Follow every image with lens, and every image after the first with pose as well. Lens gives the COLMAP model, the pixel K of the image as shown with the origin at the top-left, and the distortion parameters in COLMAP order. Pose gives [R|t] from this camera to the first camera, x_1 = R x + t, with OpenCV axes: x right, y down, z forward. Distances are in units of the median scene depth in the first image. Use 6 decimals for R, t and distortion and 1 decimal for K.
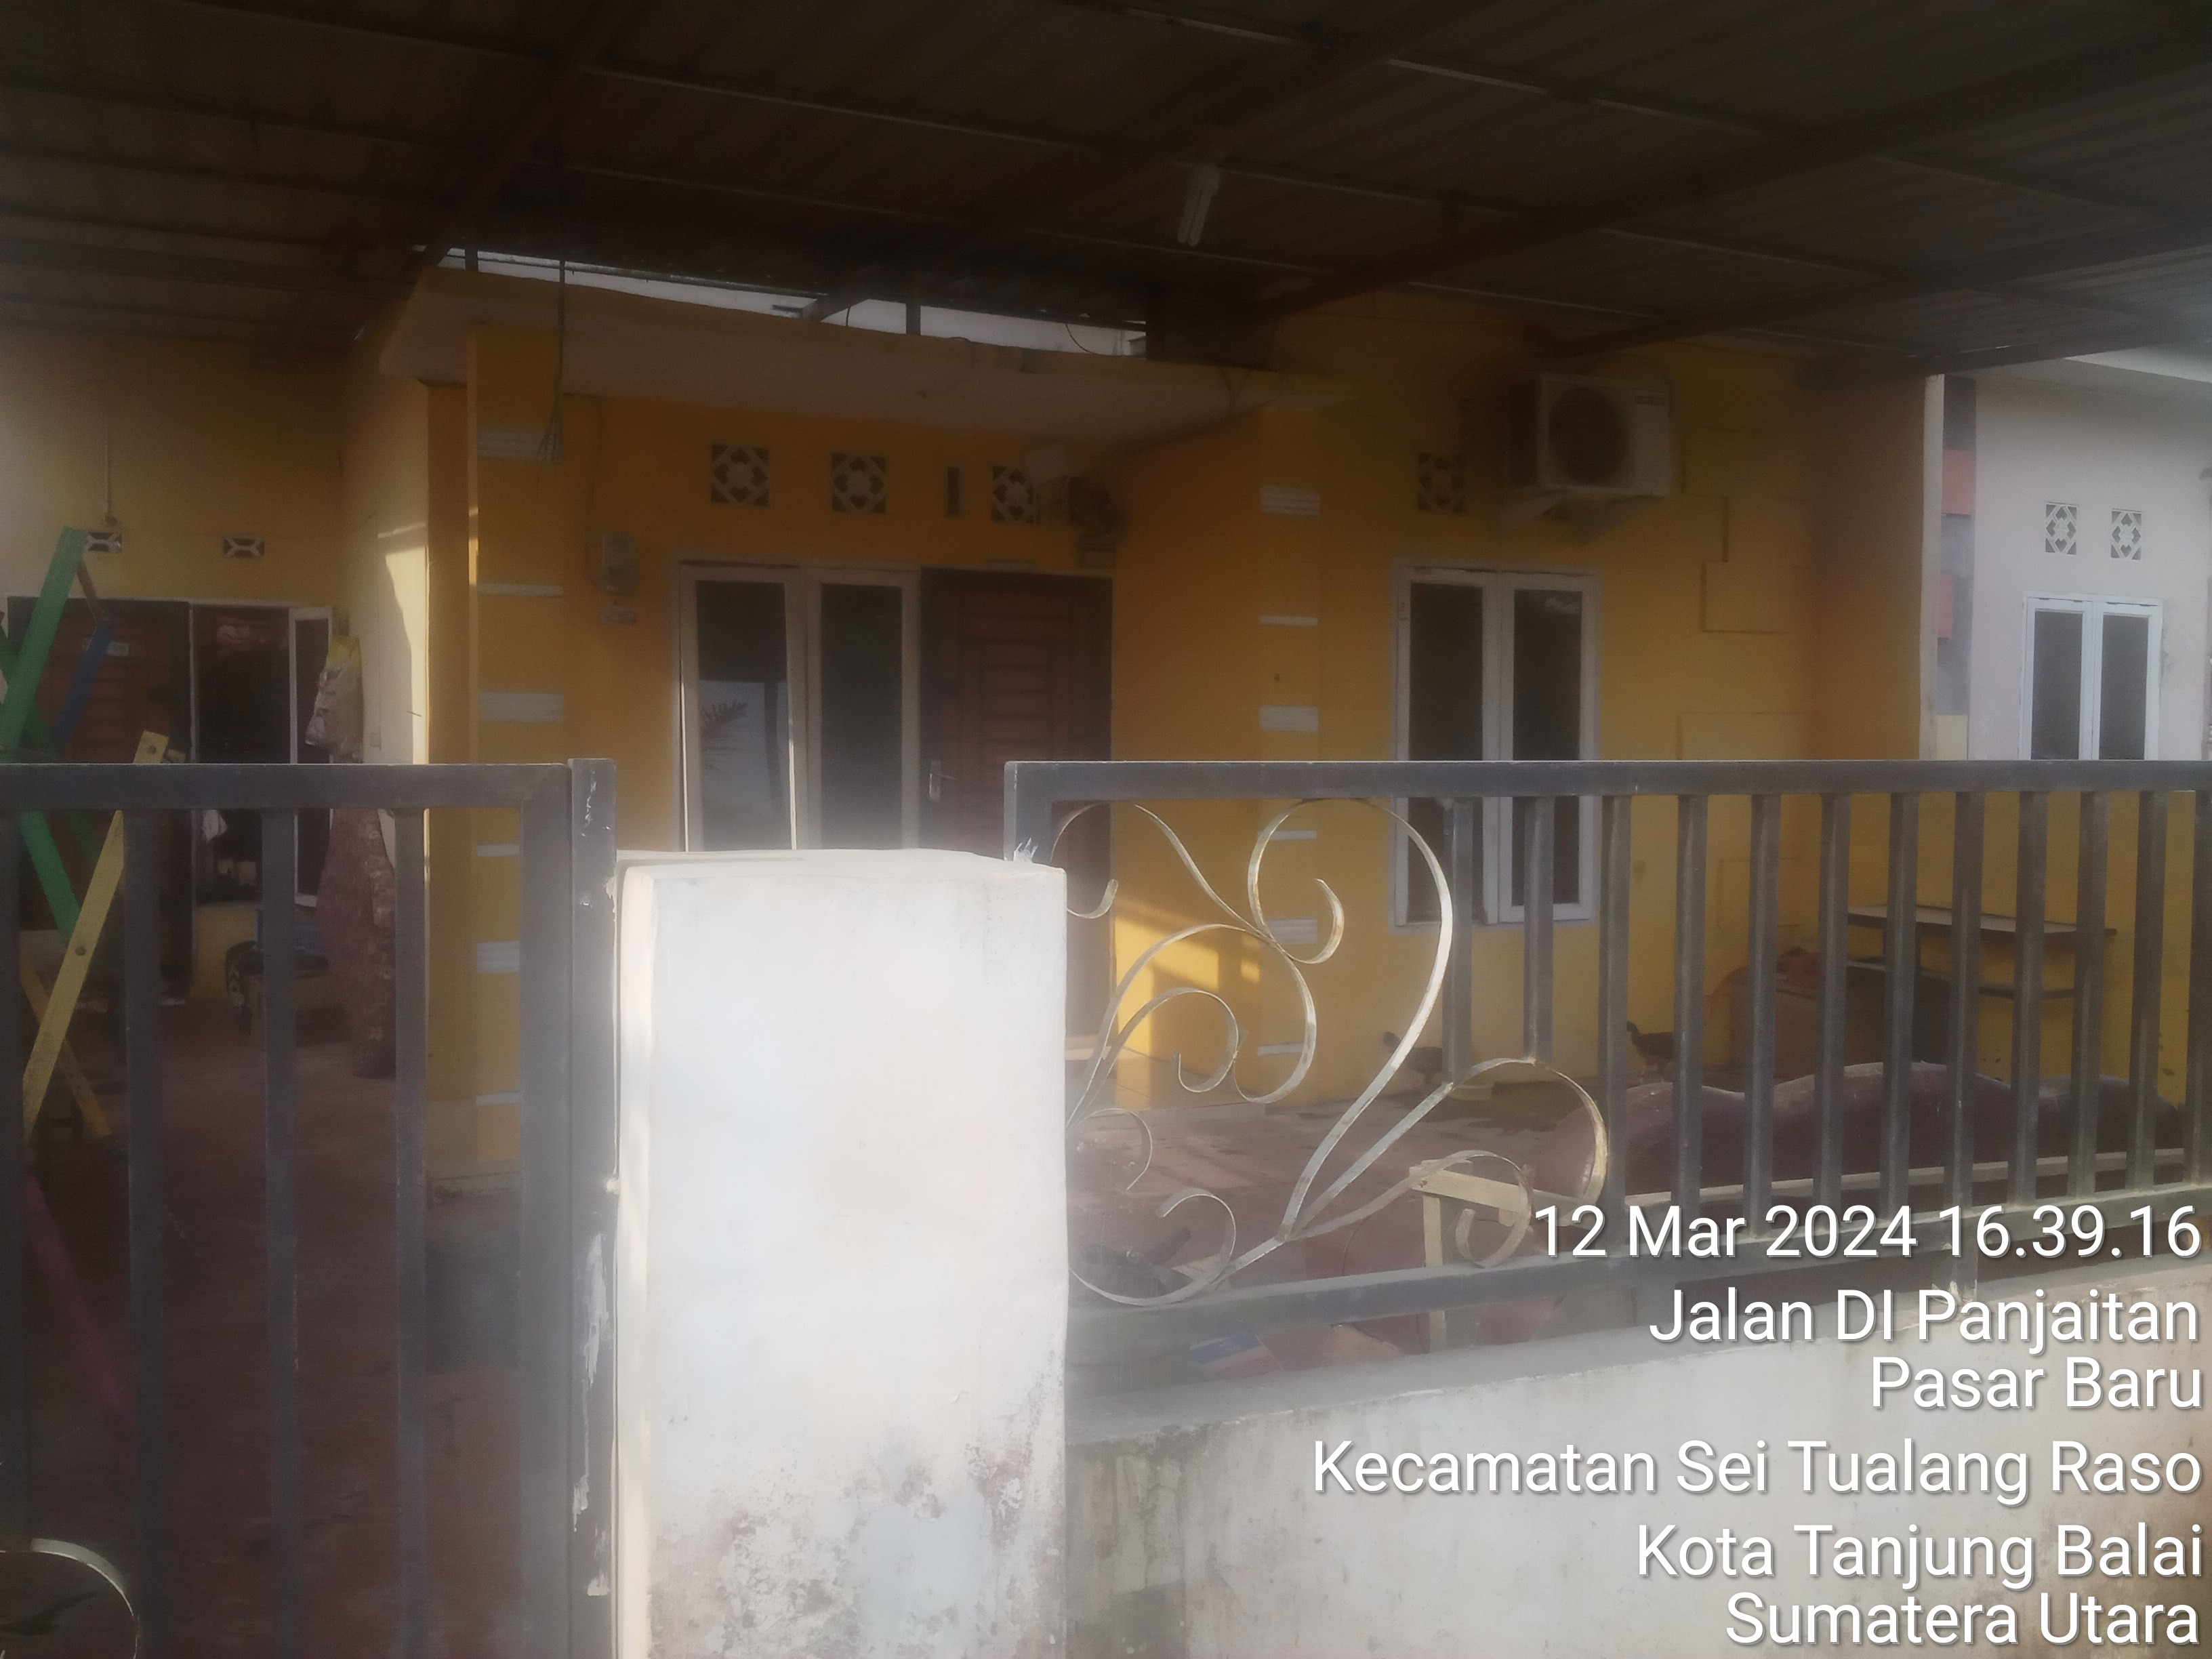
lens RADIAL K [[1807.1, 0, 1113.8], [0, 1807.1, 833.6], [0, 0, 1]] dist [0.047823, -0.057540]
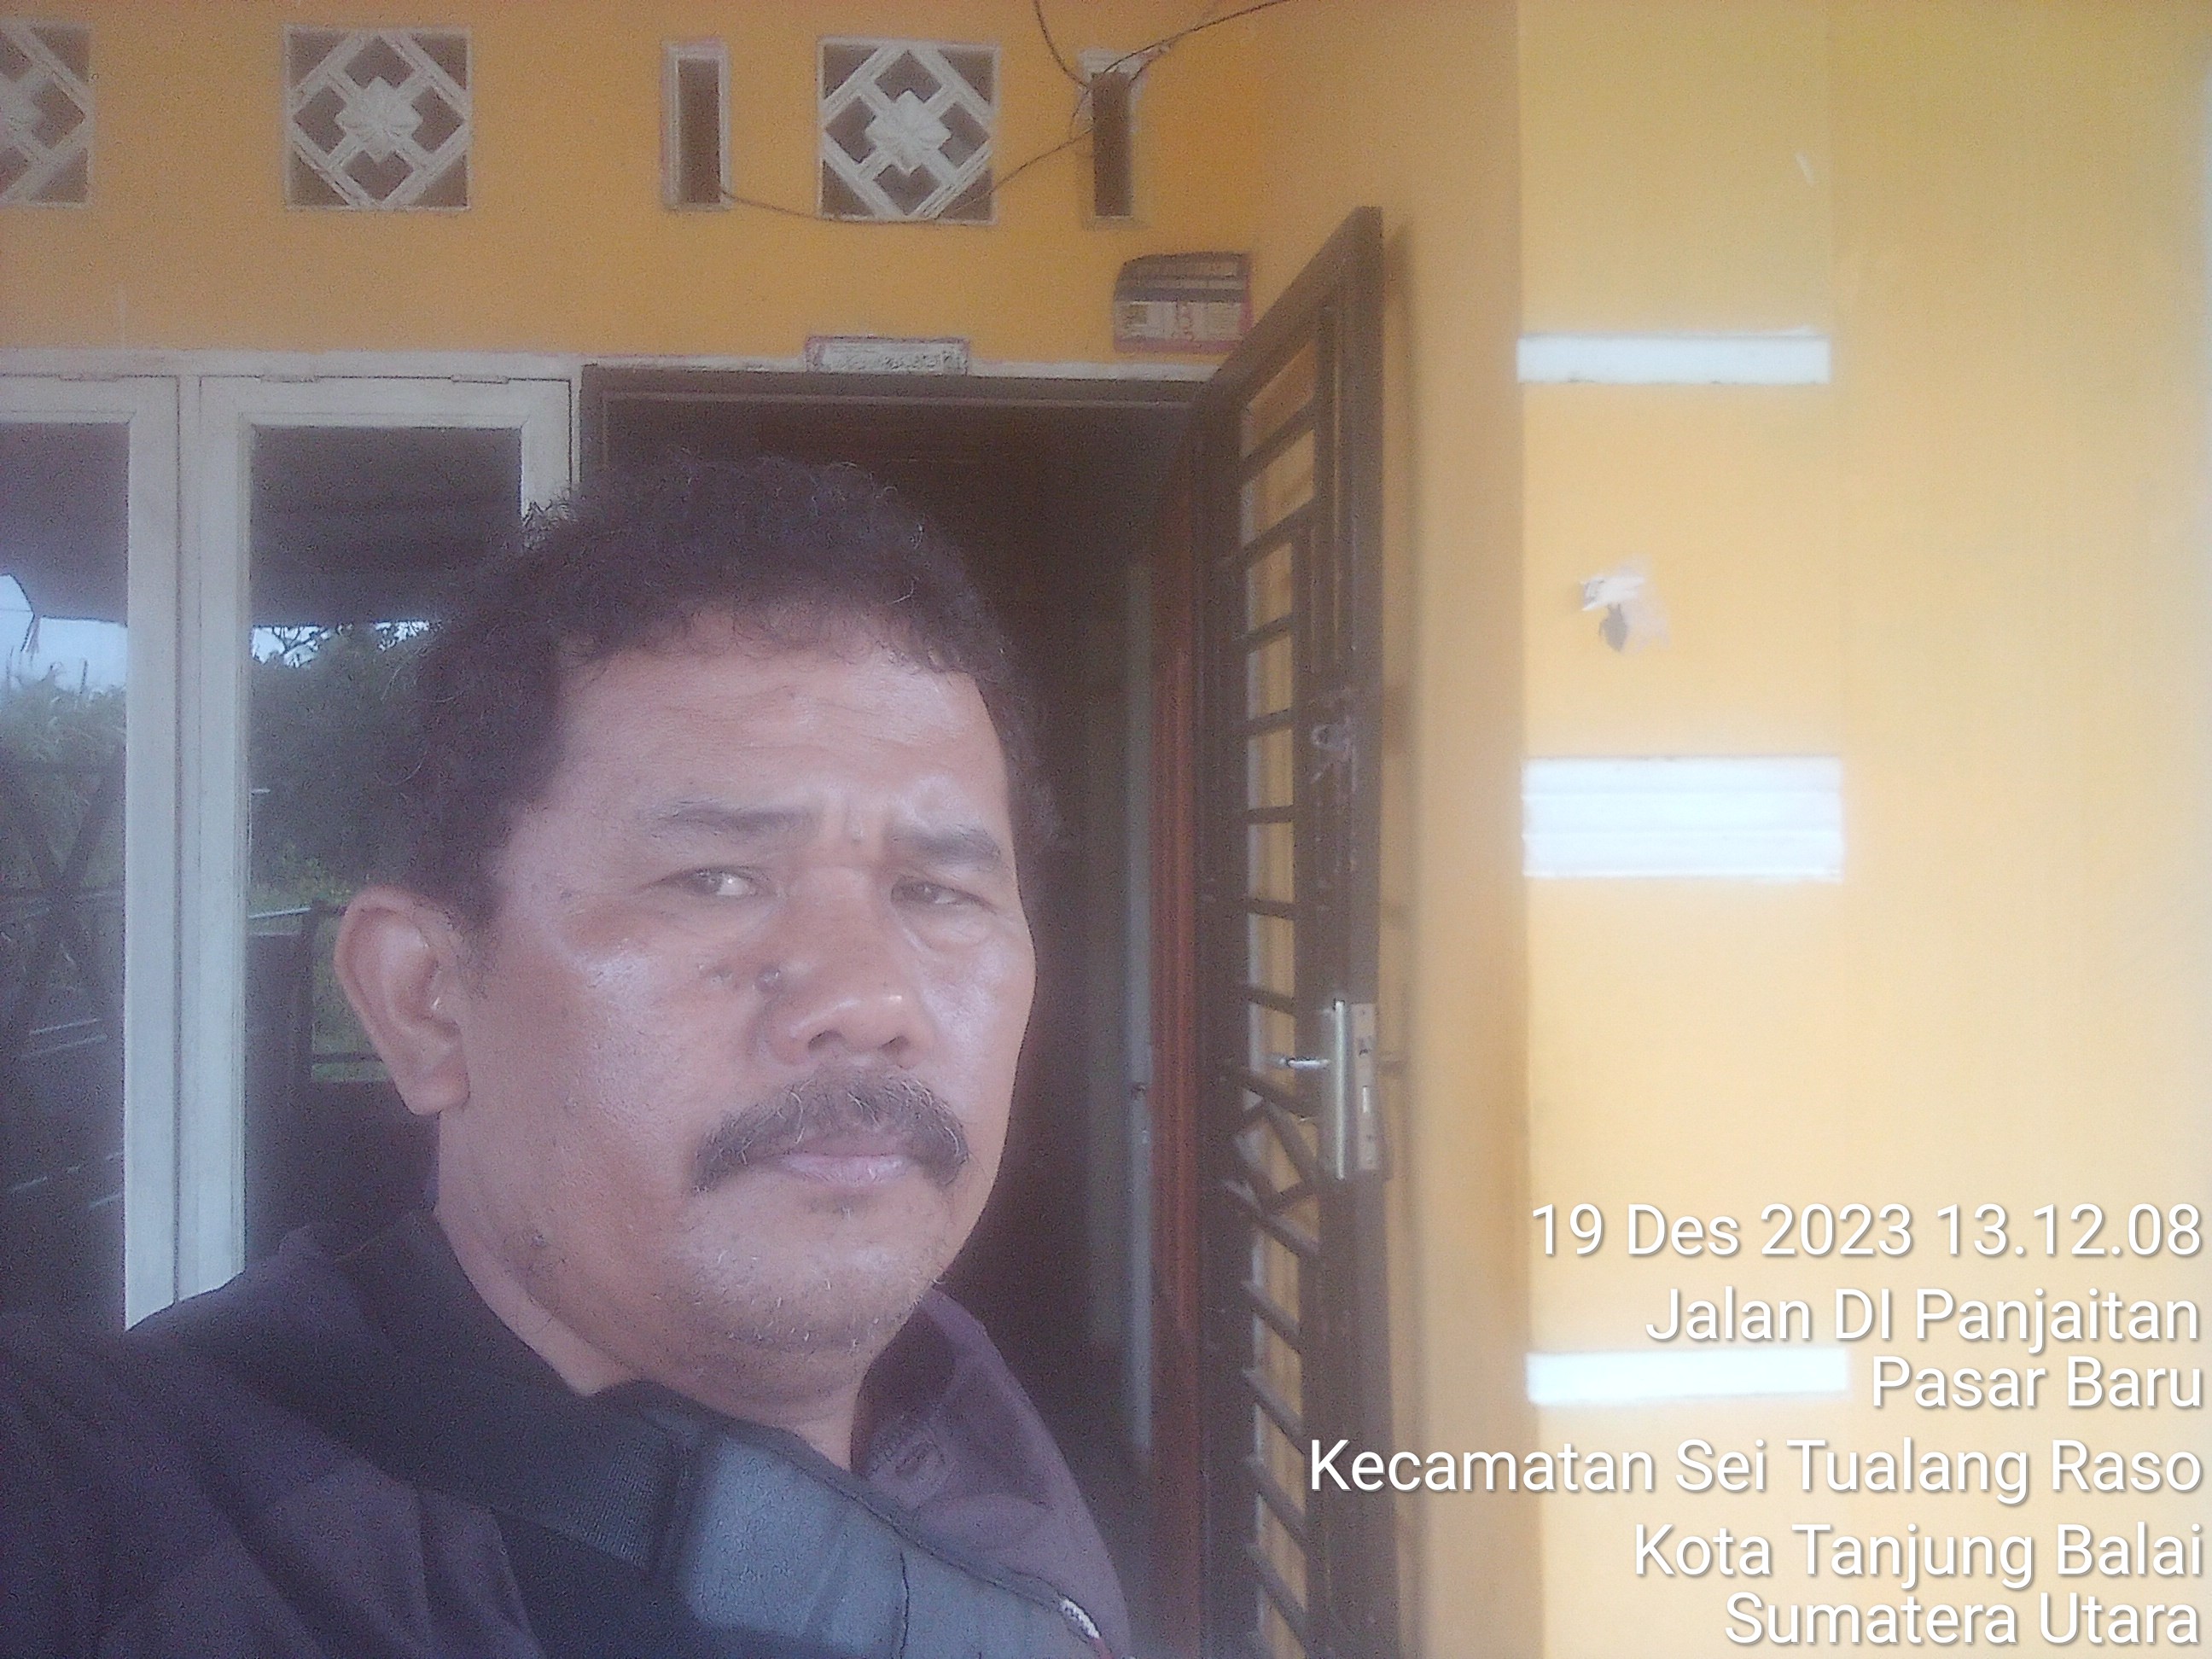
lens RADIAL K [[2028.1, 0, 1160.8], [0, 2028.1, 831.3], [0, 0, 1]] dist [-0.007813, 0.000000]
pose [[0.942219, -0.016631, -0.334585, 0.111233], [-0.001813, 0.998499, -0.054739, -0.045970], [0.334993, 0.052183, 0.940775, 0.711463]]
